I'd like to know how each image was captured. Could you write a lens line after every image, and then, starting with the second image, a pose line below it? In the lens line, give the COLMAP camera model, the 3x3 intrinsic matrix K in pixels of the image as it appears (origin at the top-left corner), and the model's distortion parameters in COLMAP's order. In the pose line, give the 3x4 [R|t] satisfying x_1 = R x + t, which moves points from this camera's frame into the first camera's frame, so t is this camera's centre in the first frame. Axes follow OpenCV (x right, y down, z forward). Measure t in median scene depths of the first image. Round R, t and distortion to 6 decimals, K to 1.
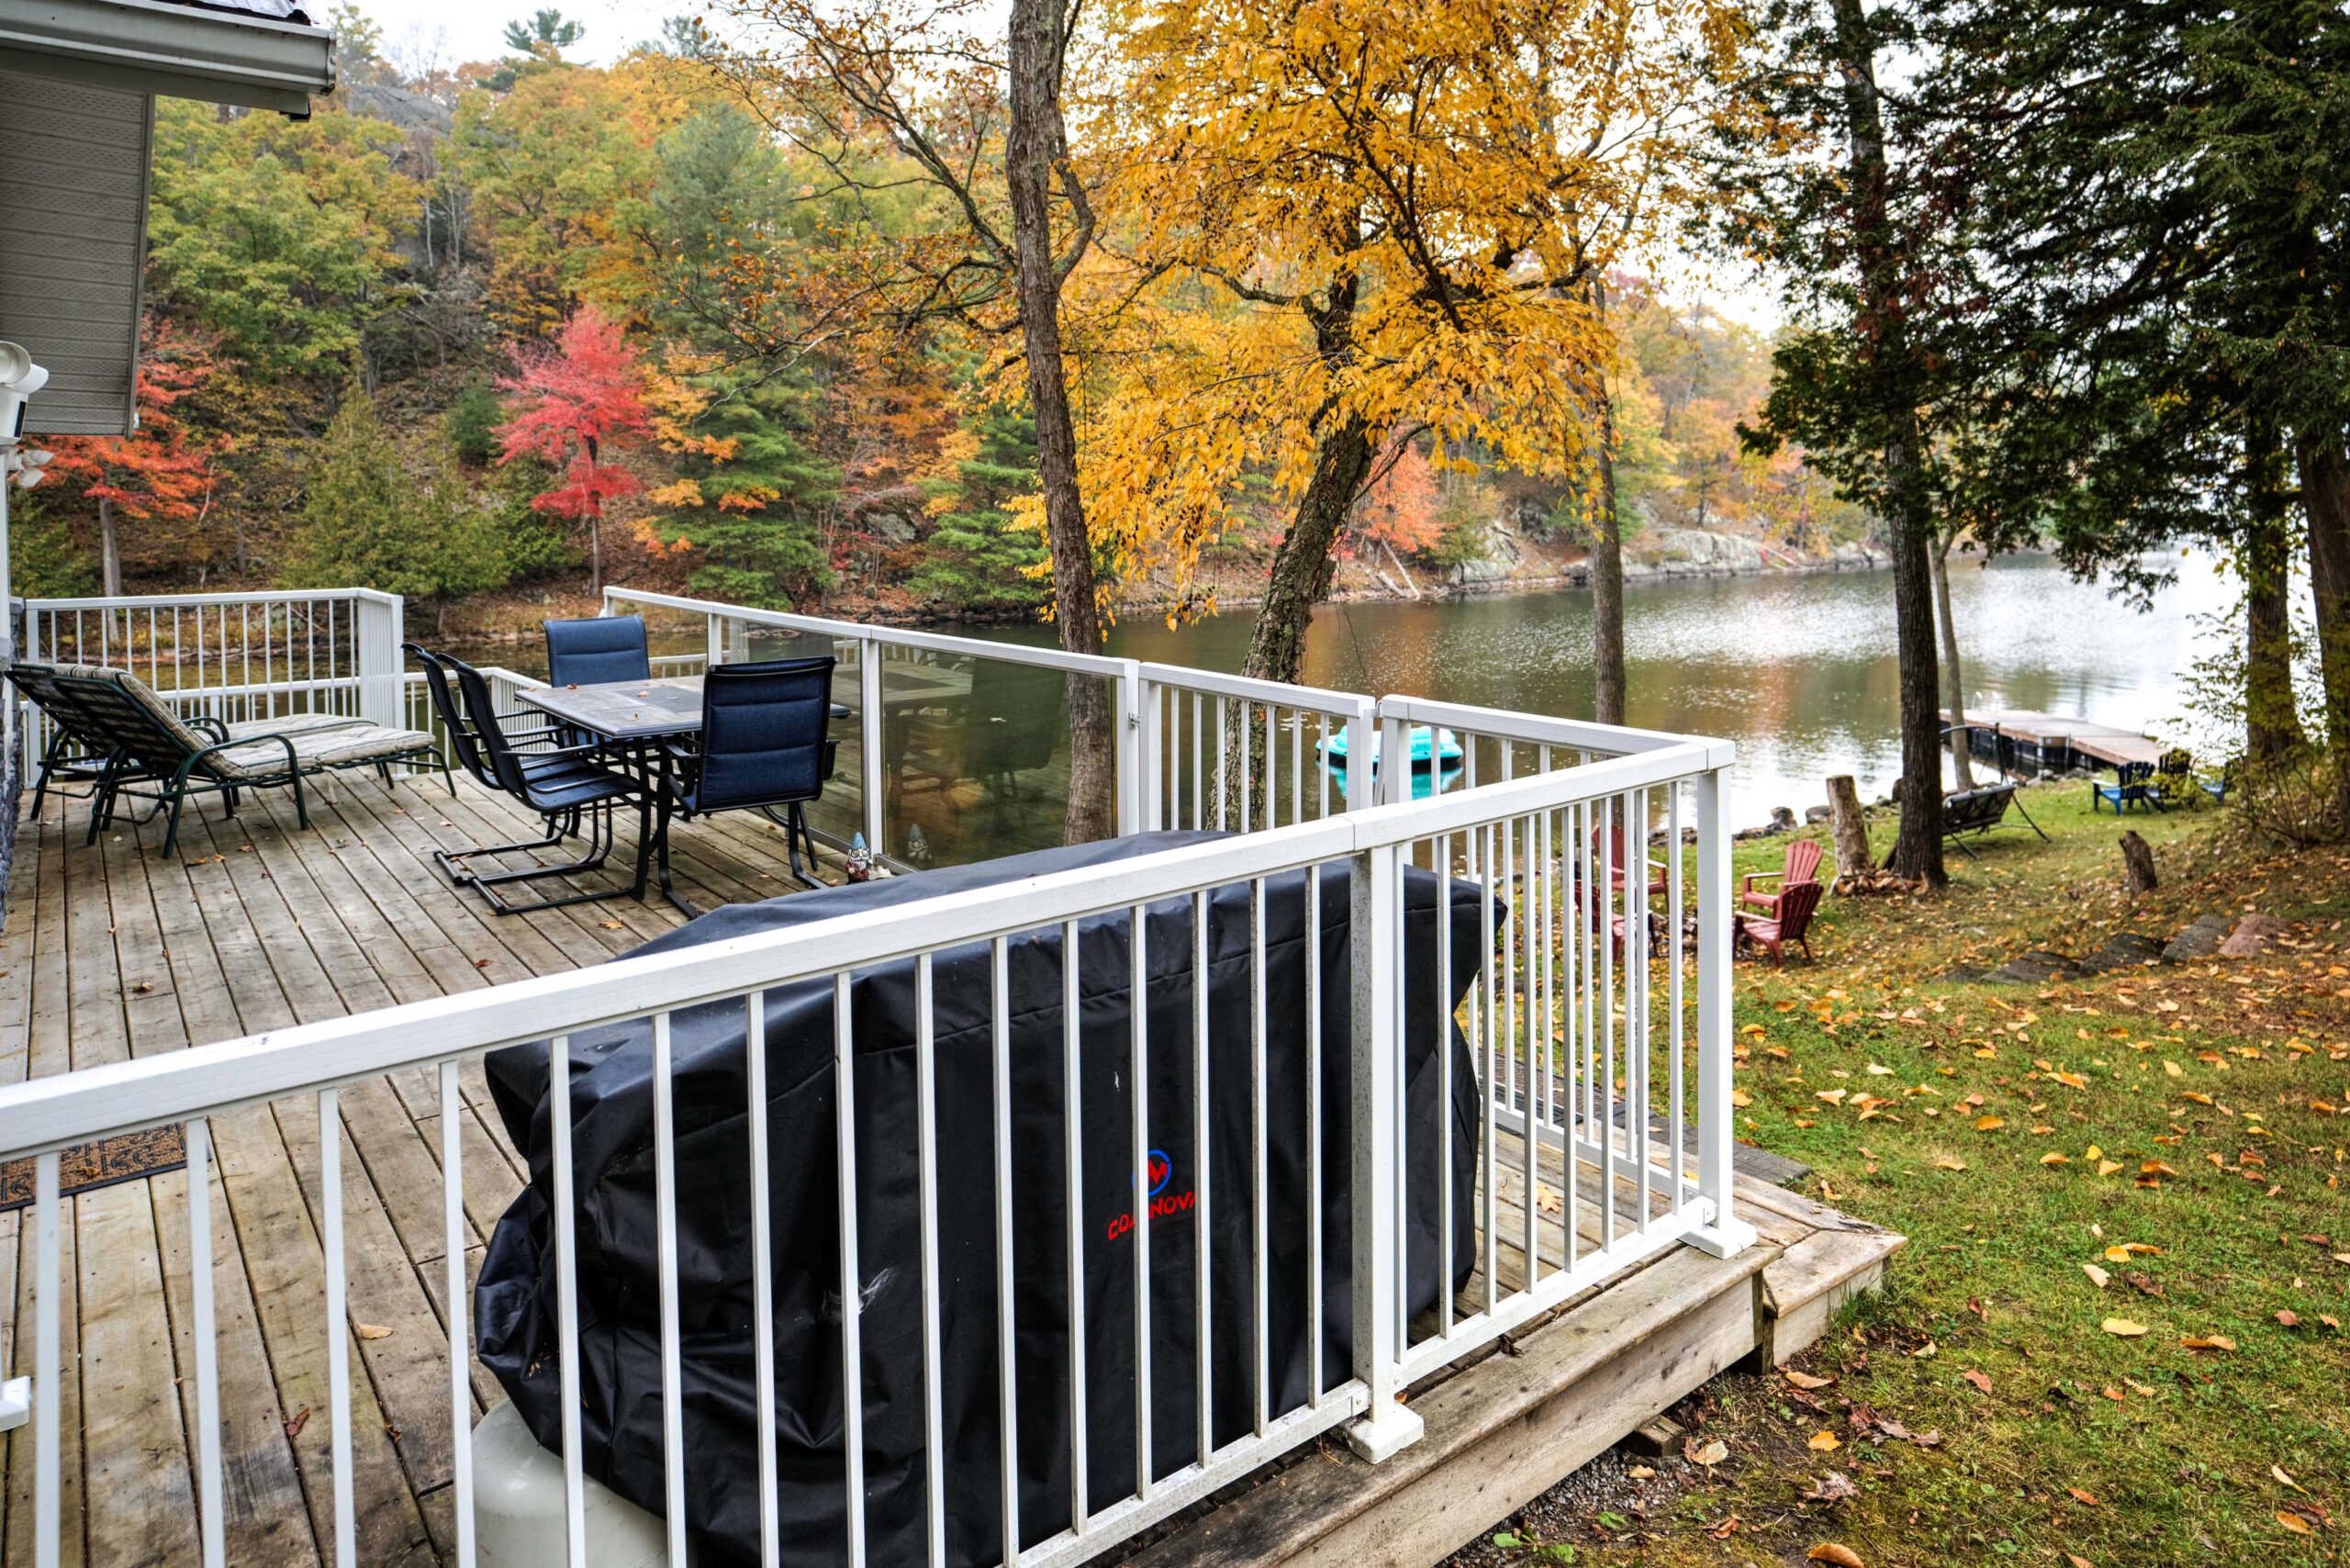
lens RADIAL K [[1495.4, 0, 1200.0], [0, 1495.4, 532.5], [0, 0, 1]] dist [-0.034295, 0.048324]
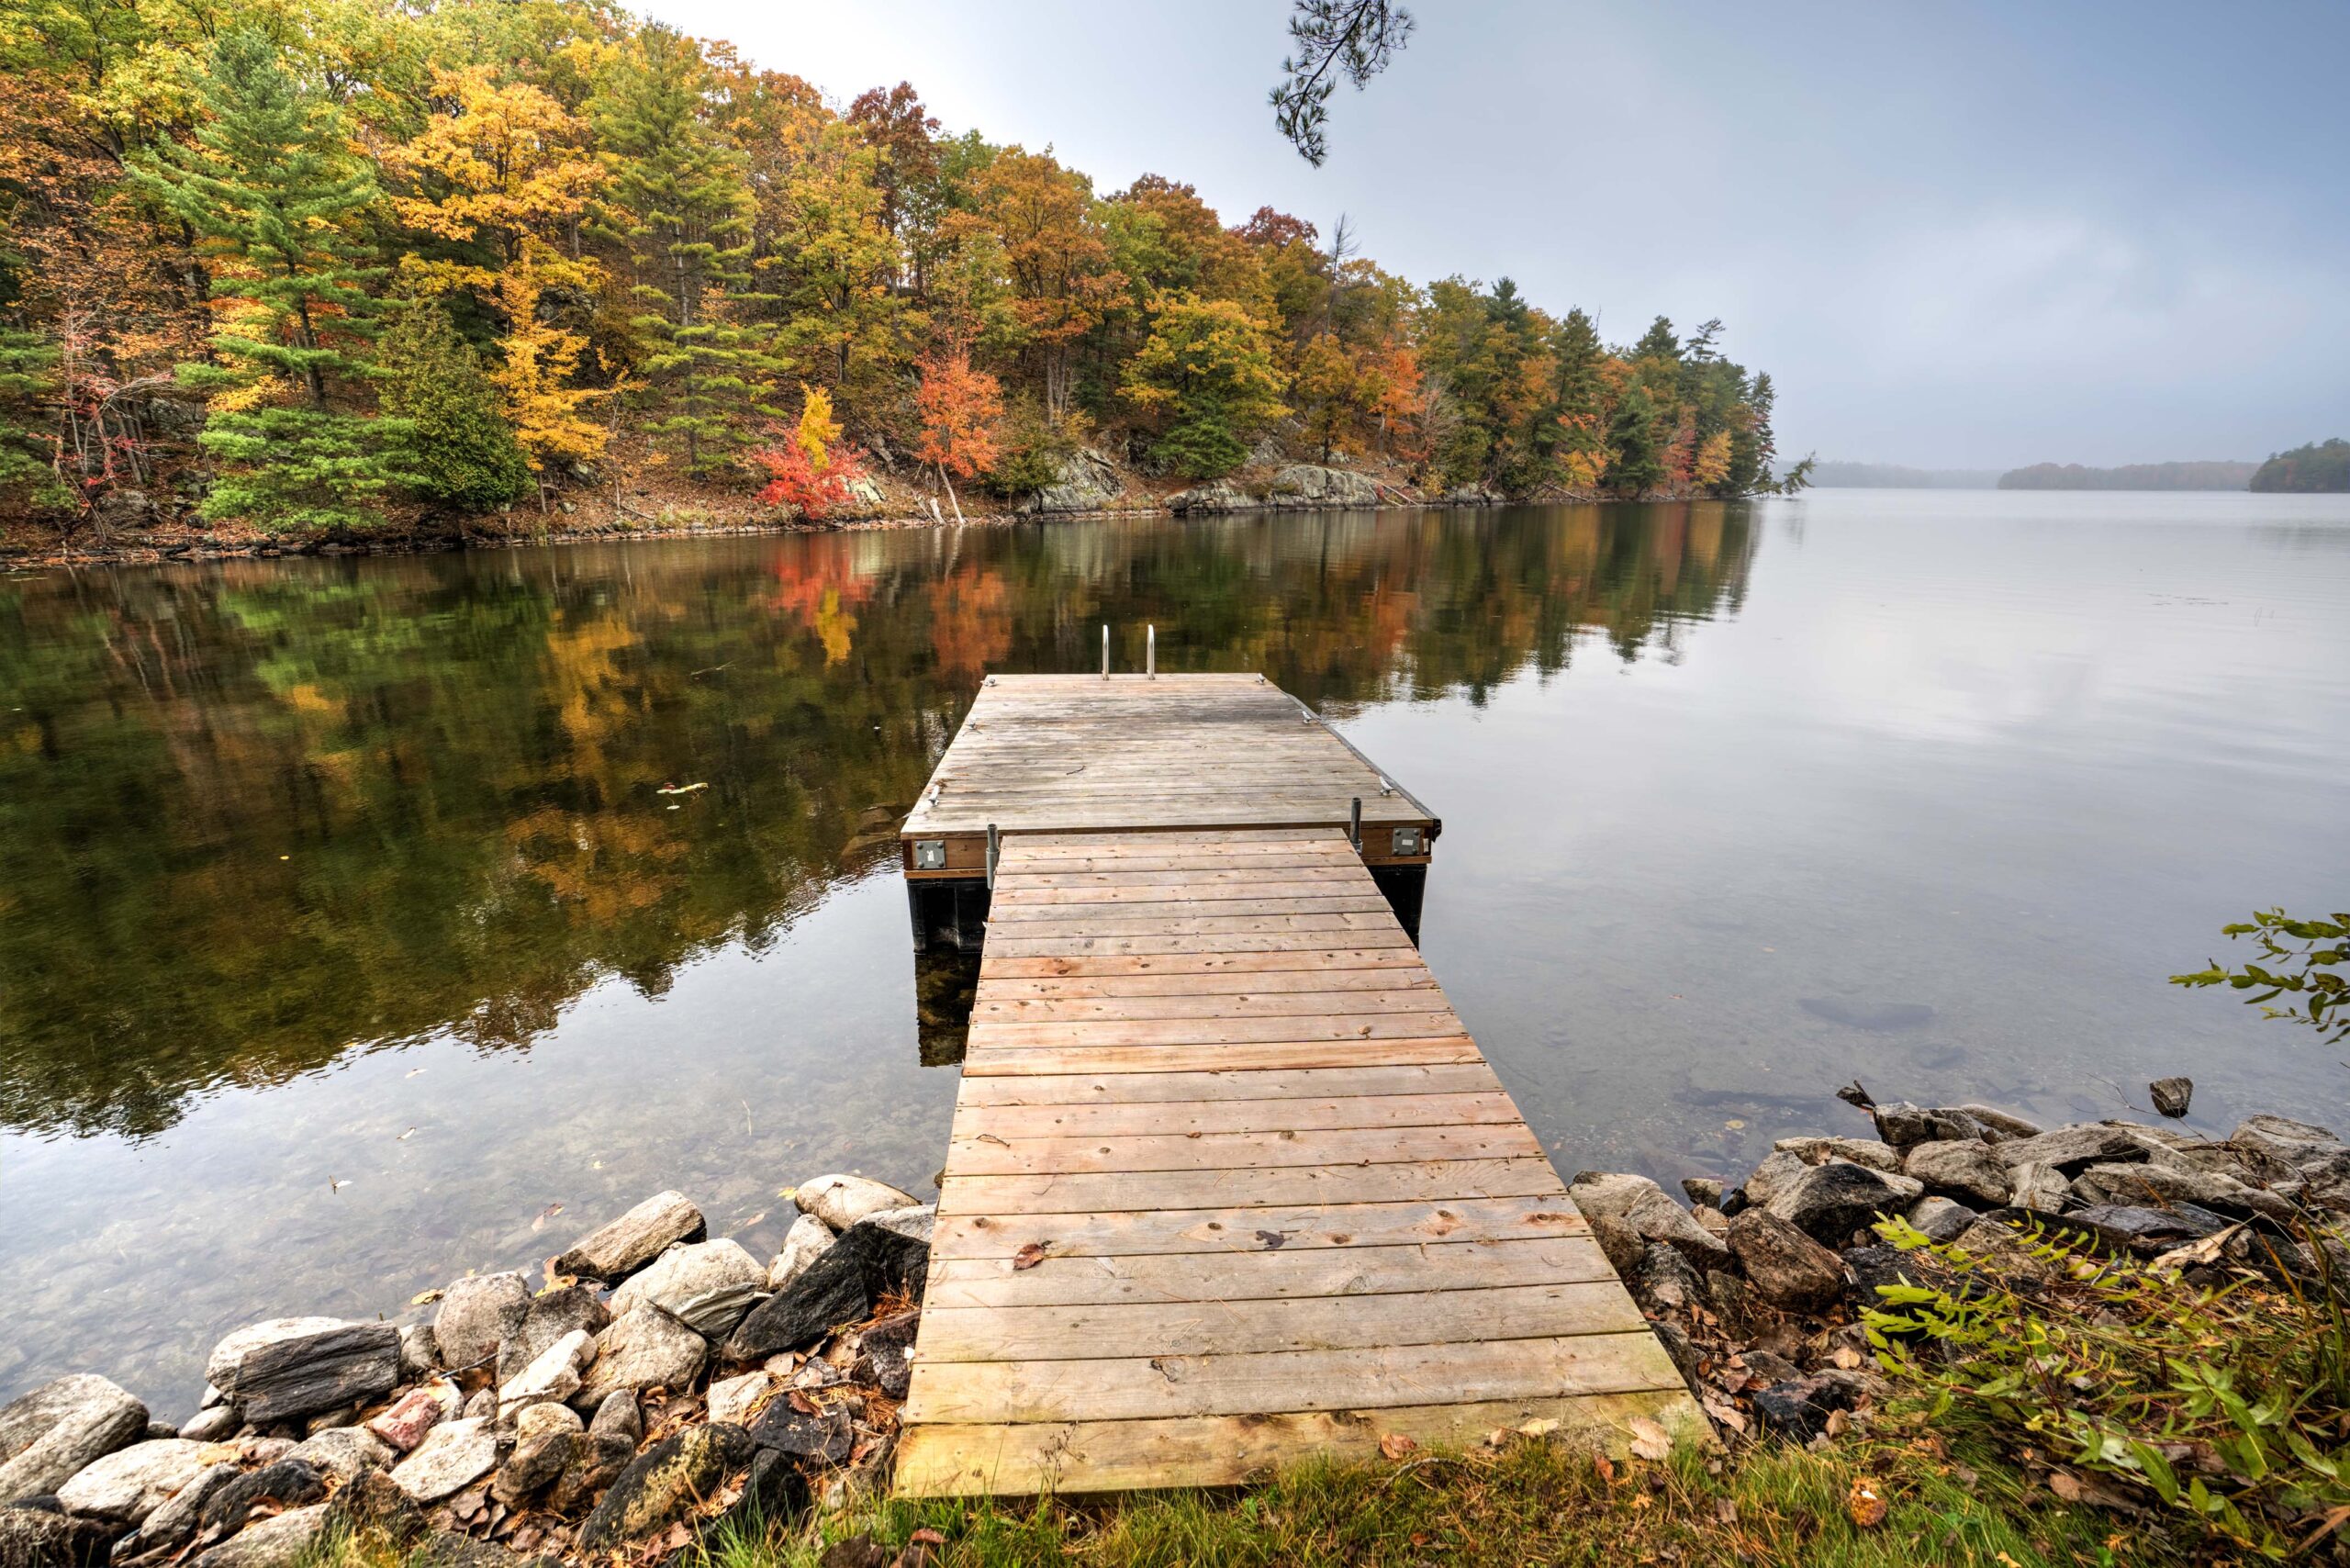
lens RADIAL K [[1083.9, 0, 1175.7], [0, 1083.9, 786.9], [0, 0, 1]] dist [-0.070864, 0.034209]
pose [[0.995757, -0.027107, 0.087934, 0.197453], [0.004180, 0.967963, 0.251057, 0.030723], [-0.091922, -0.249624, 0.963970, 0.283414]]
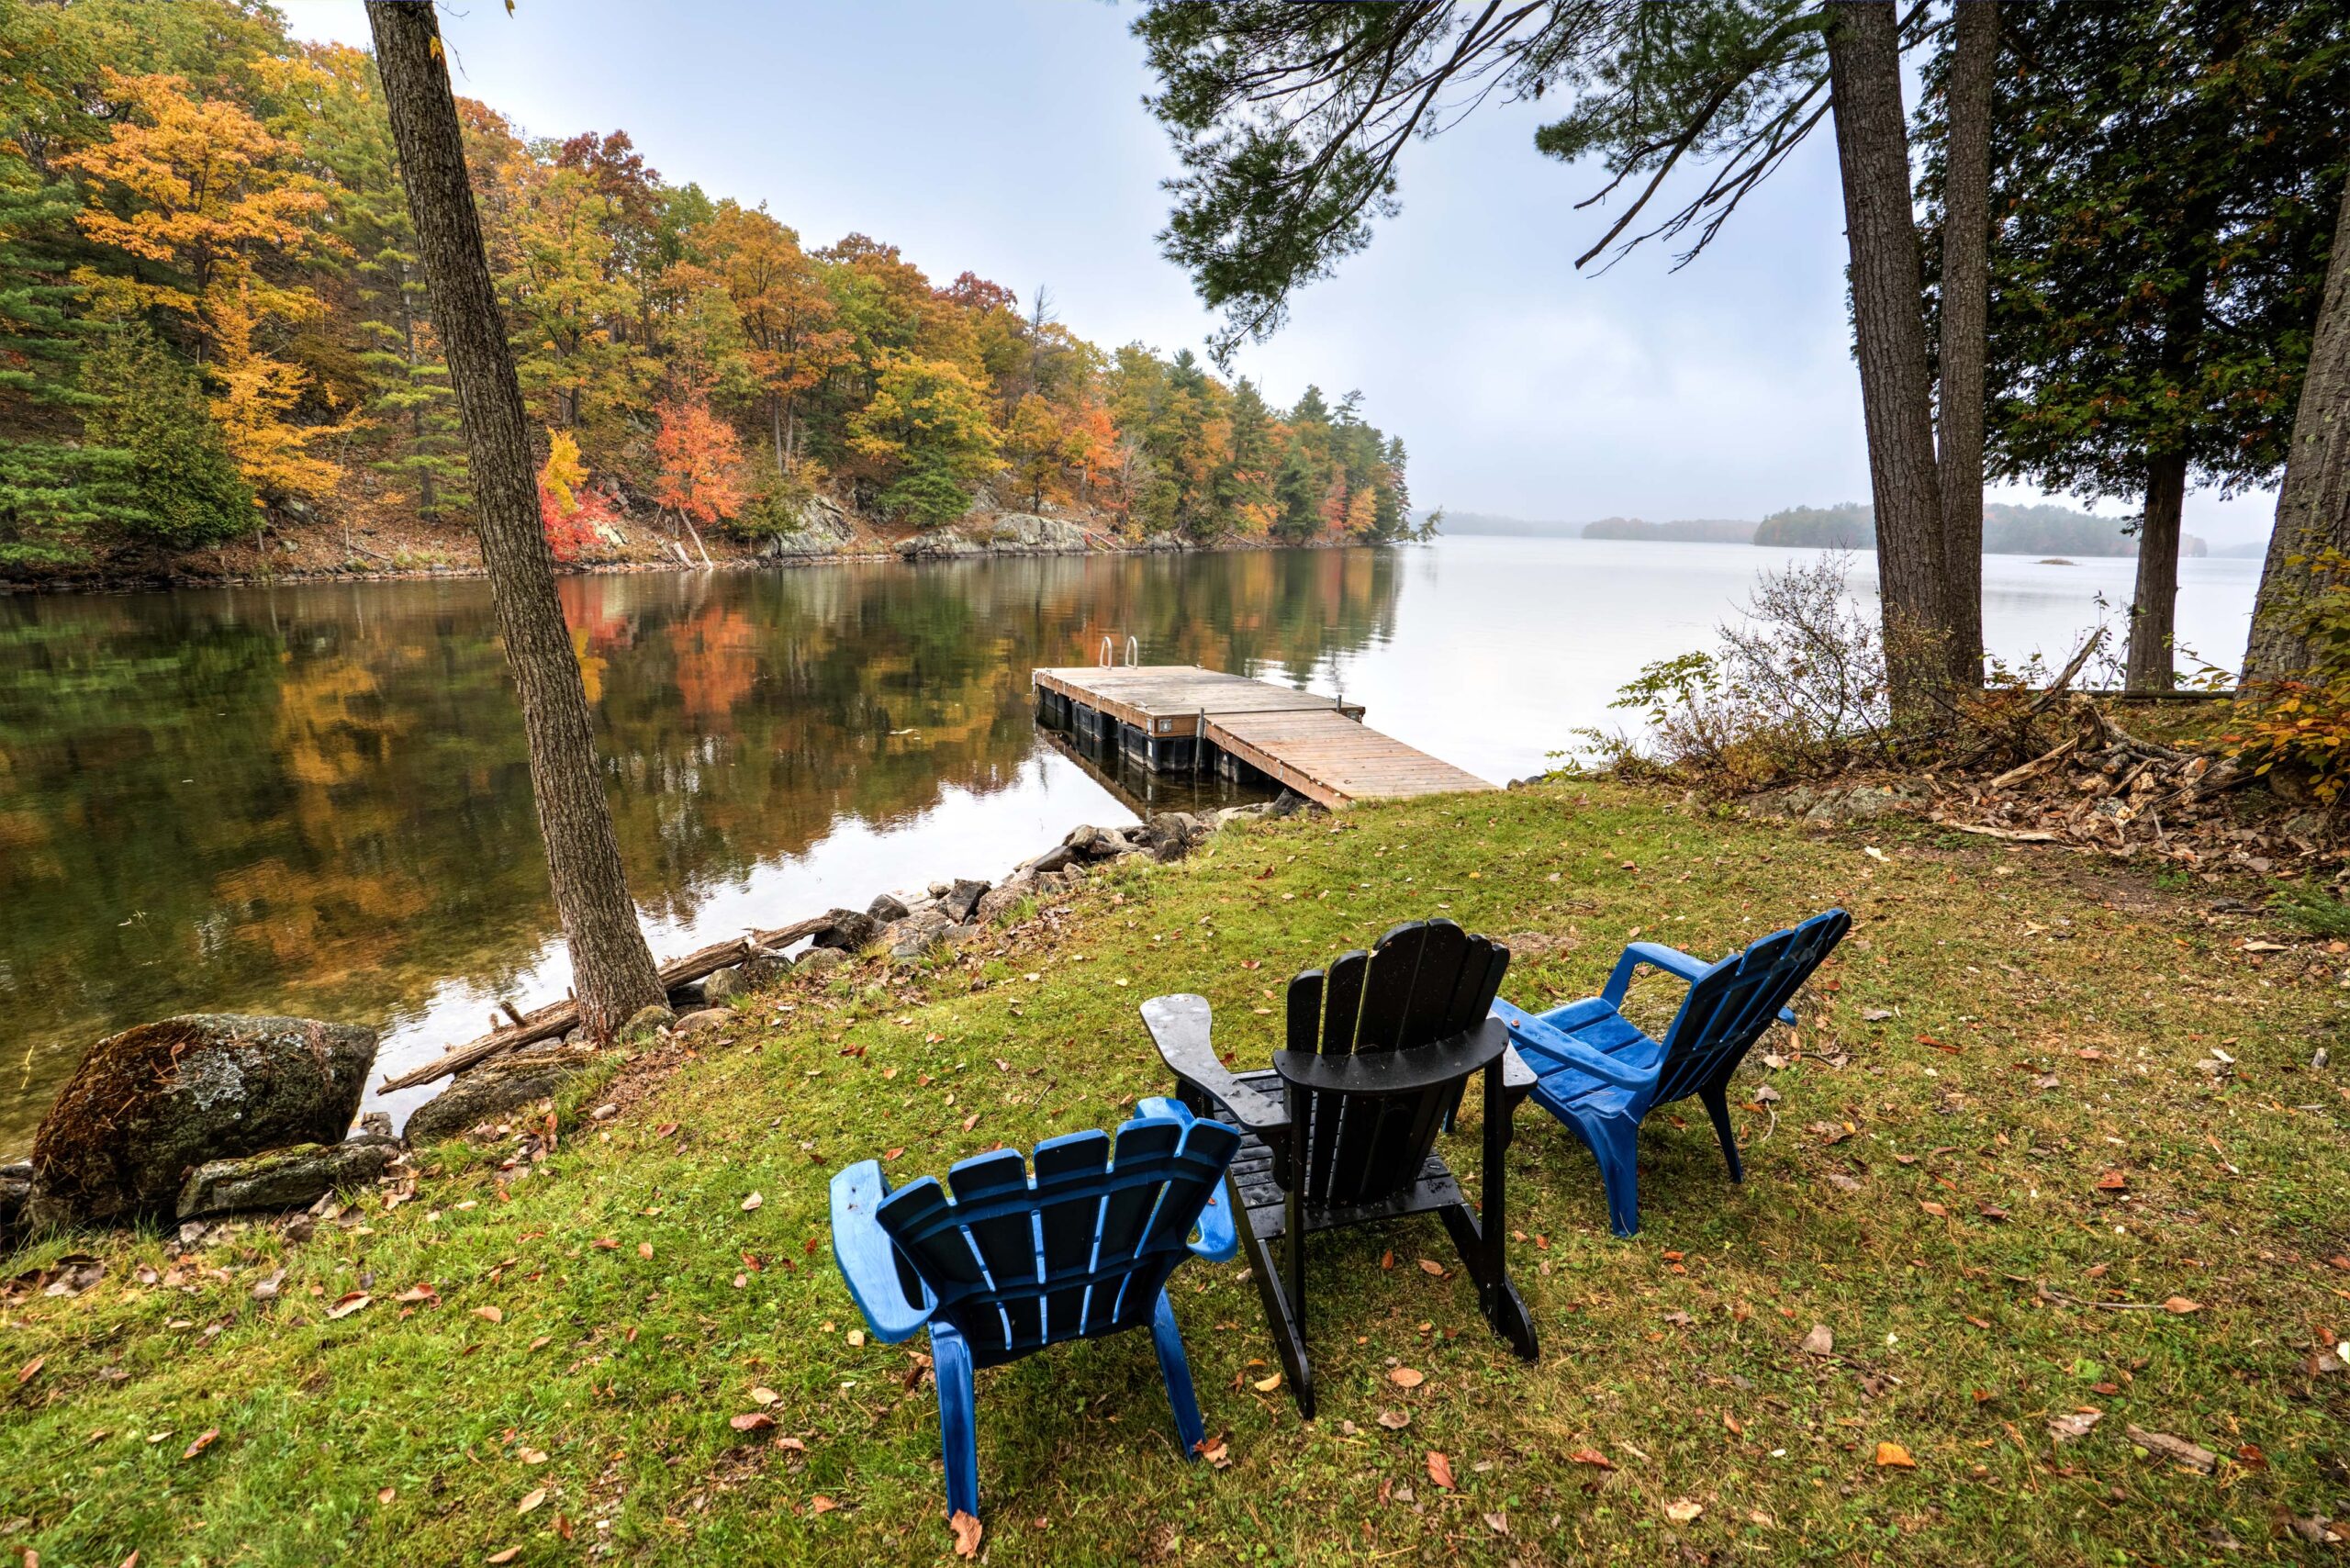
lens RADIAL K [[1083.9, 0, 1175.7], [0, 1083.9, 786.9], [0, 0, 1]] dist [-0.070864, 0.034209]
pose [[0.927056, -0.070513, 0.368233, 0.147469], [-0.010600, 0.976833, 0.213740, 0.028173], [-0.374774, -0.202052, 0.904831, 0.225551]]
